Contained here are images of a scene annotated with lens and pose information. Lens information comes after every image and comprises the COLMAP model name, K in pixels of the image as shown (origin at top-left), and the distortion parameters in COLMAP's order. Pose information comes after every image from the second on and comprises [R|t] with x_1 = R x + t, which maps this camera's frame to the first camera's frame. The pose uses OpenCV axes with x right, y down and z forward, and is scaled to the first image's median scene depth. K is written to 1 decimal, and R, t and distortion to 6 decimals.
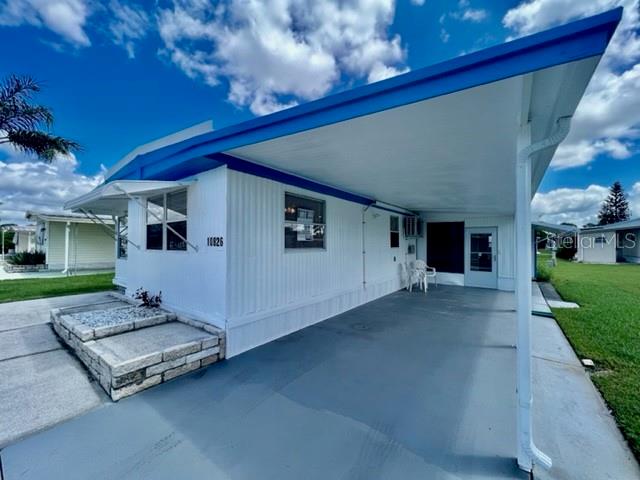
lens RADIAL K [[255.5, 0, 320.6], [0, 255.5, 240.6], [0, 0, 1]] dist [-0.001823, 0.000204]
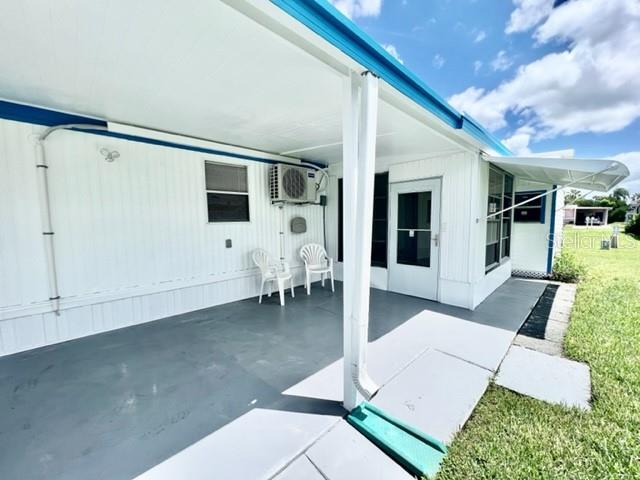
lens RADIAL K [[255.5, 0, 321.3], [0, 255.5, 241.0], [0, 0, 1]] dist [-0.001823, 0.000204]
pose [[0.987330, -0.007956, -0.158482, 0.538239], [0.020812, 0.996608, 0.079626, 0.025534], [0.157311, -0.081915, 0.984146, 0.470598]]
